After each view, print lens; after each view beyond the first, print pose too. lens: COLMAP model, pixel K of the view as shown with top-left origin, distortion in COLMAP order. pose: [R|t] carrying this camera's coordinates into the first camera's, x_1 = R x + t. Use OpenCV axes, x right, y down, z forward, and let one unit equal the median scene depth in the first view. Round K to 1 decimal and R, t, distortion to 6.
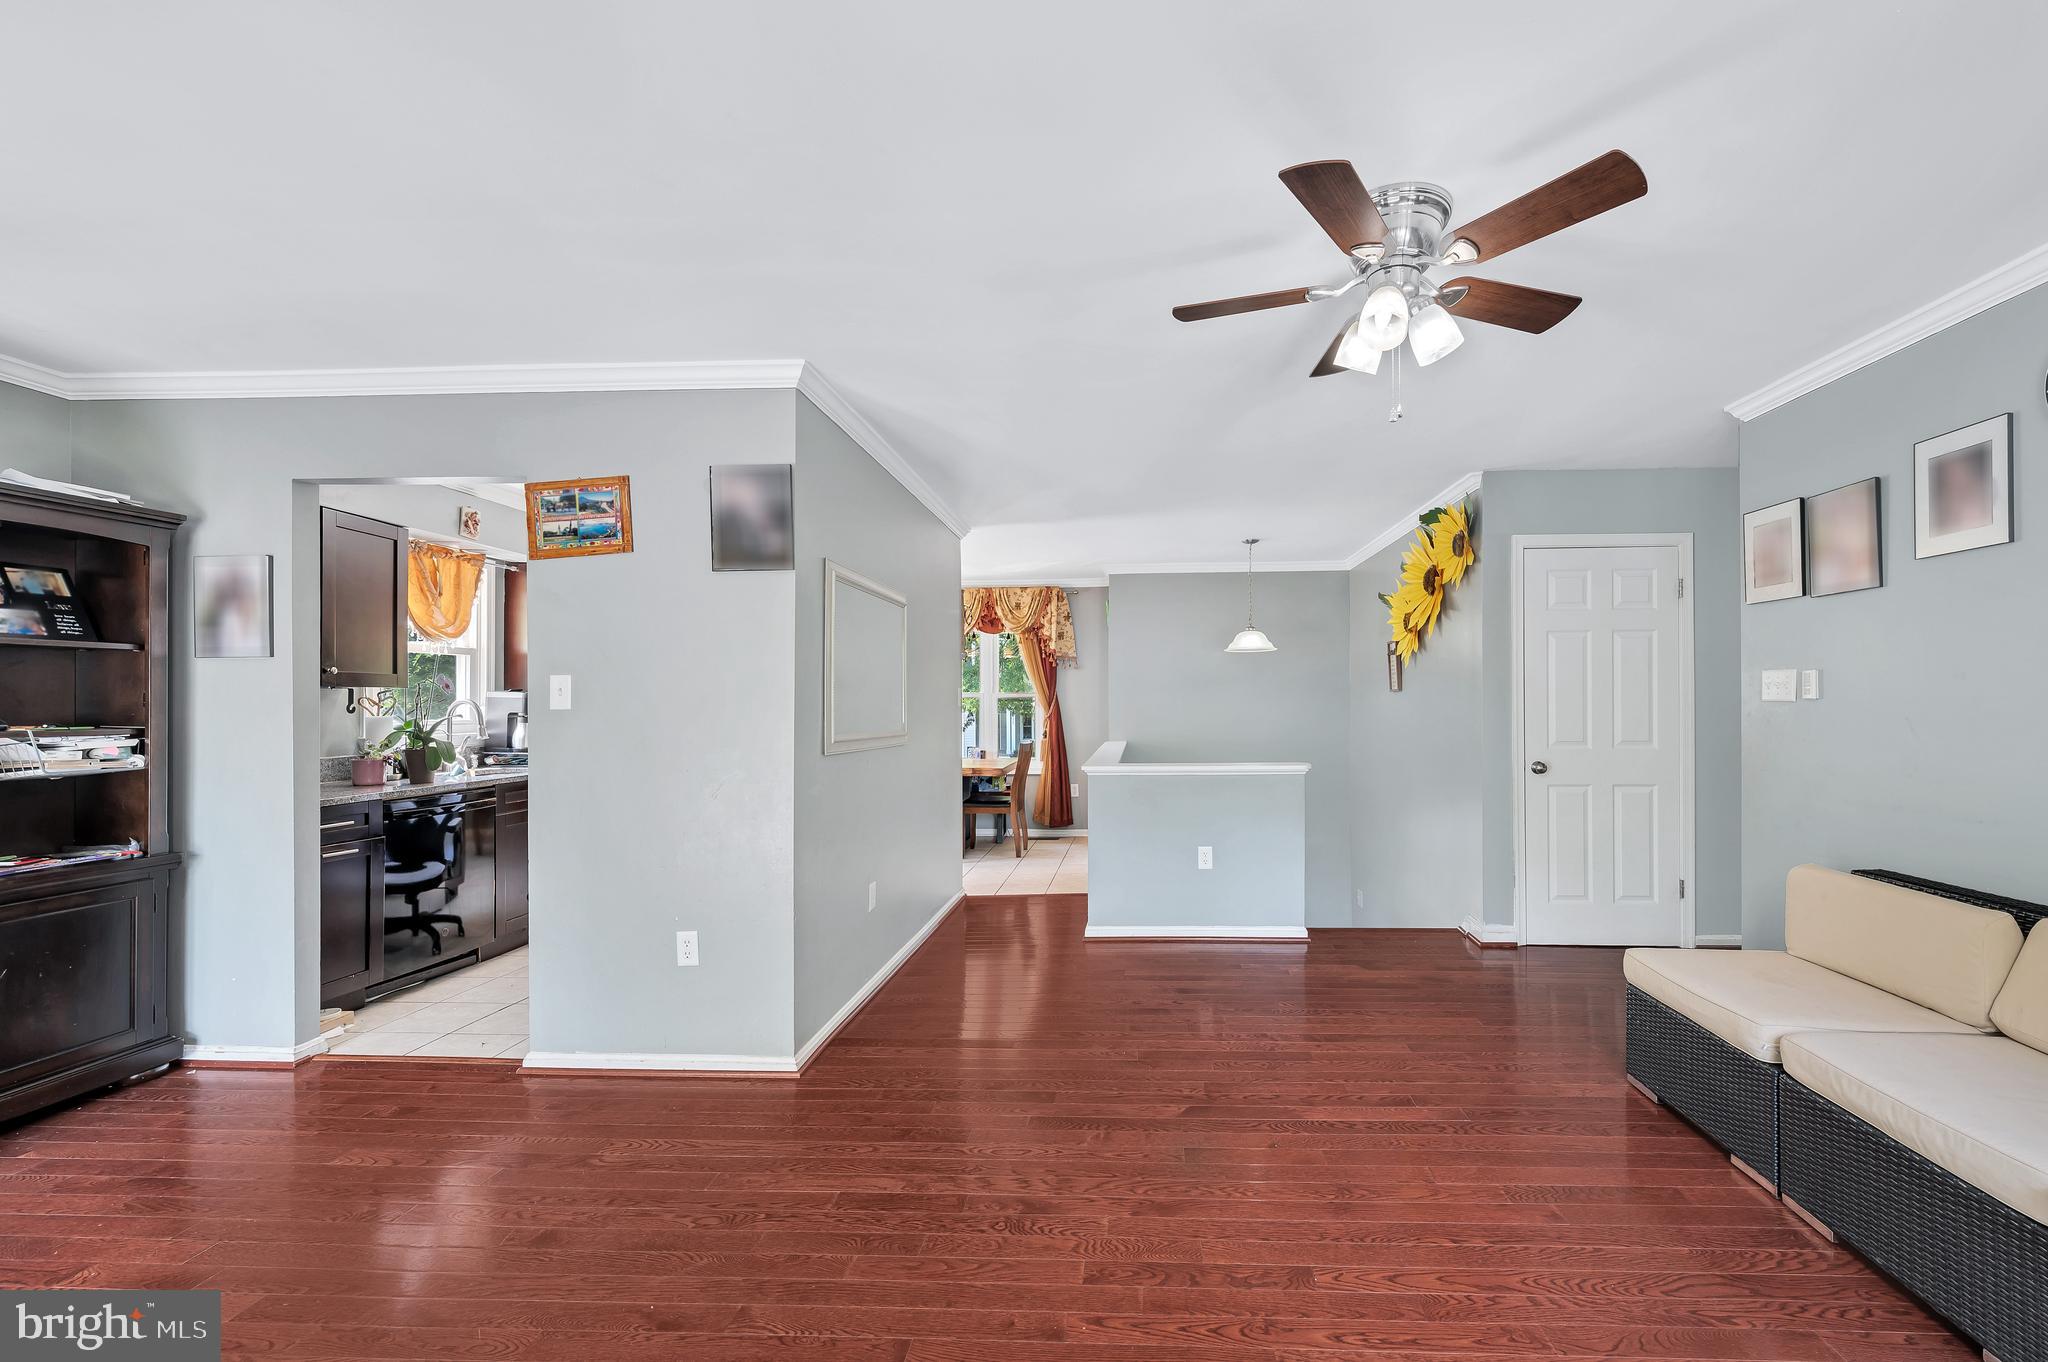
lens RADIAL K [[837.3, 0, 1084.0], [0, 837.3, 703.3], [0, 0, 1]] dist [-0.000739, 0.000661]
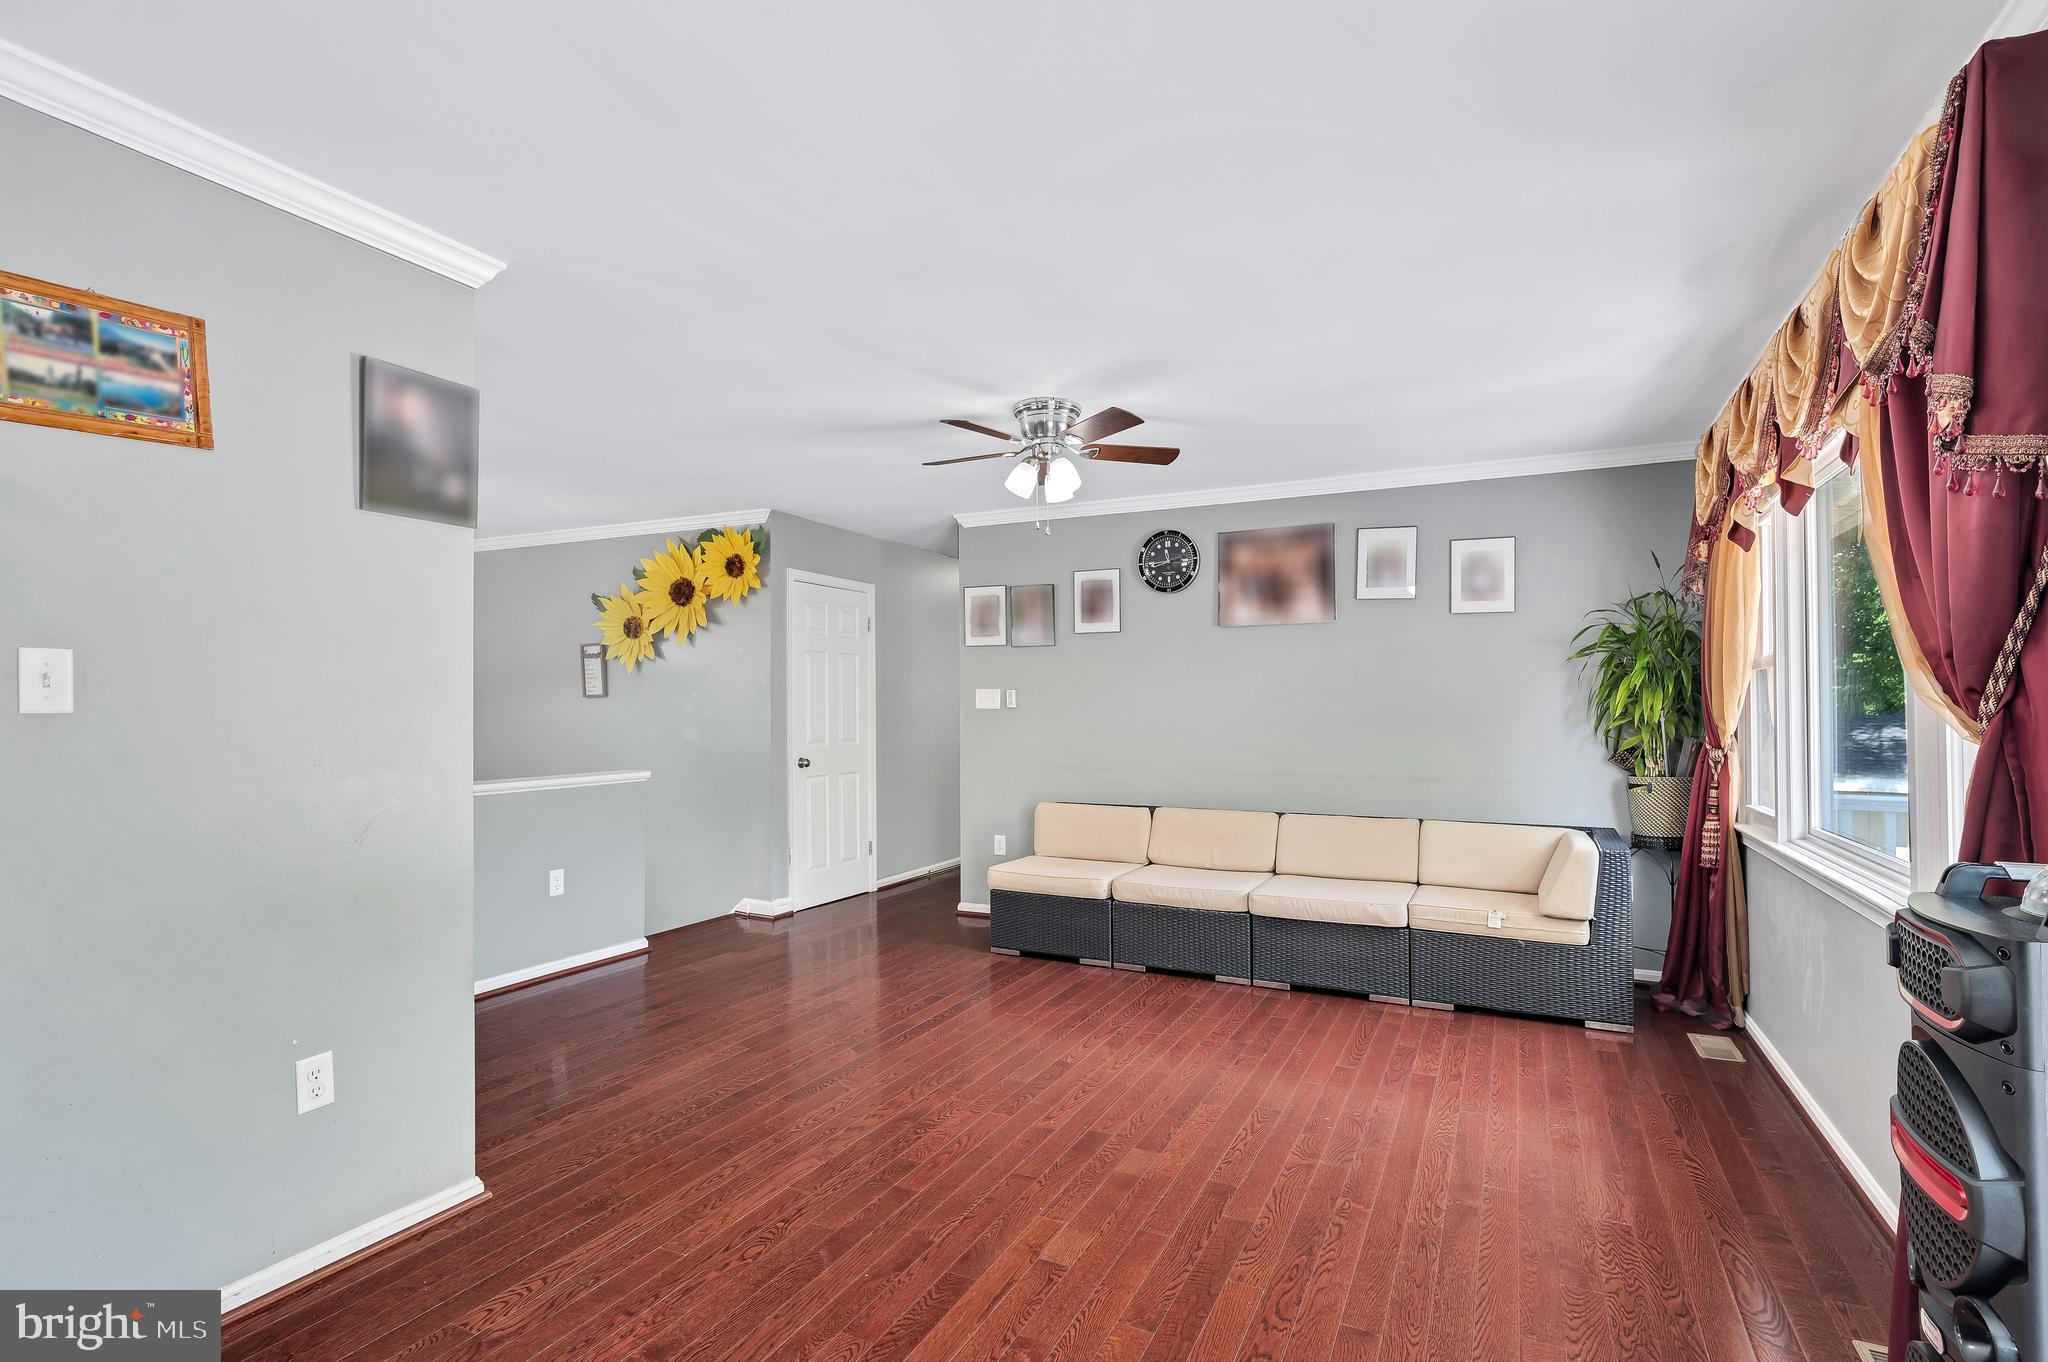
lens RADIAL K [[982.4, 0, 1041.5], [0, 982.4, 697.8], [0, 0, 1]] dist [0.001910, 0.000338]
pose [[0.397223, 0.013940, 0.917616, -0.852749], [-0.000830, 0.999890, -0.014831, 0.005171], [-0.917722, 0.005130, 0.397190, 0.161368]]
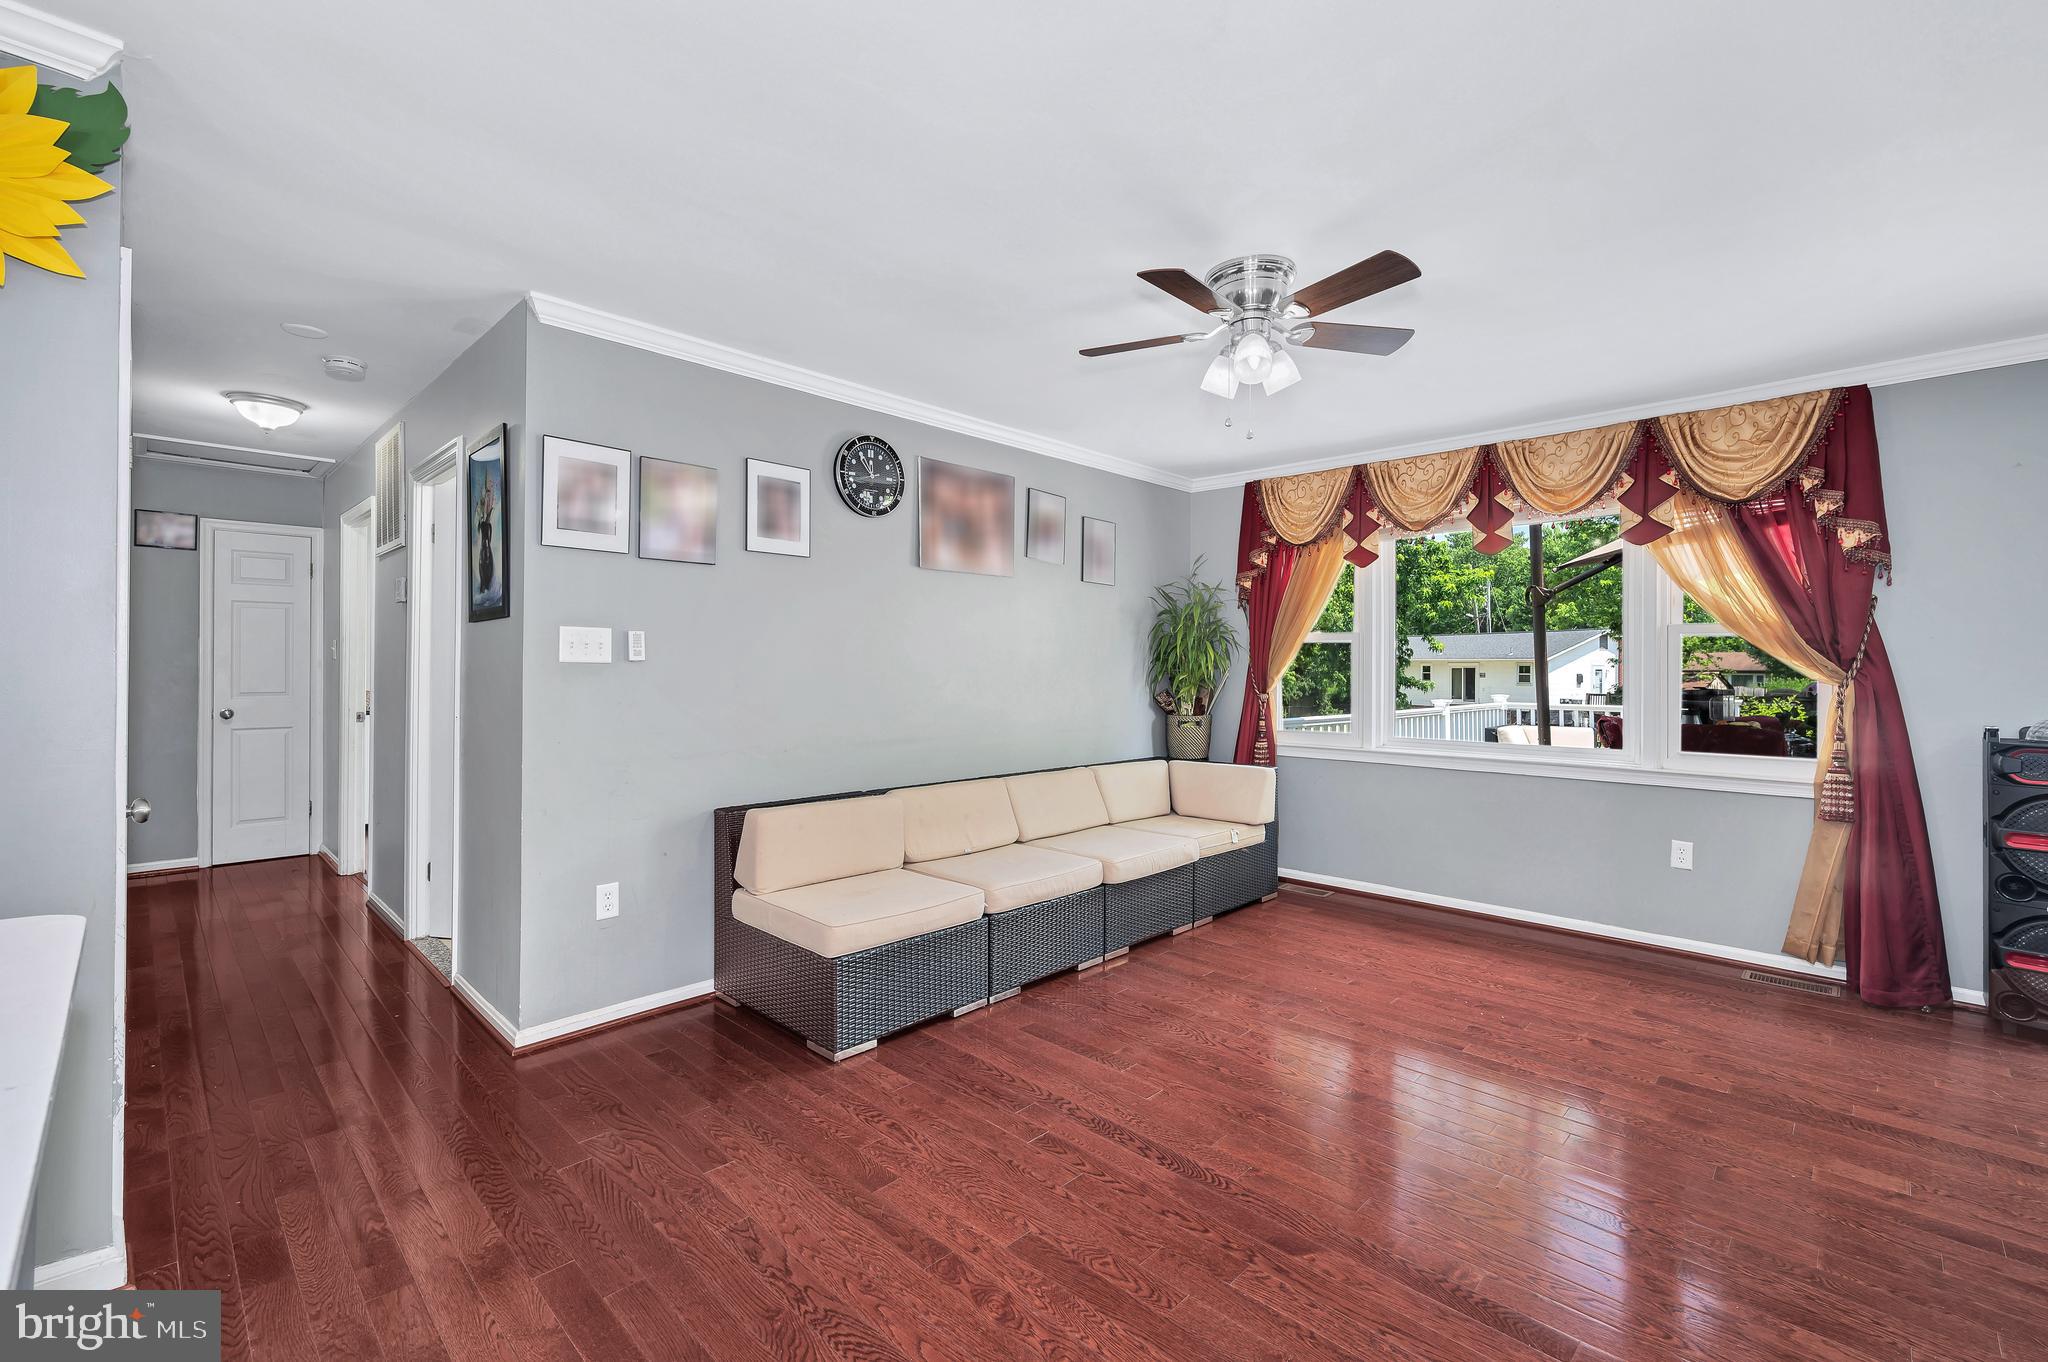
lens RADIAL K [[869.4, 0, 1010.3], [0, 869.4, 660.8], [0, 0, 1]] dist [-0.001356, -0.000623]
pose [[-0.741916, 0.006932, 0.670457, -0.145445], [-0.000523, 0.999940, -0.010917, 0.006891], [-0.670493, -0.008450, -0.741868, 1.361527]]
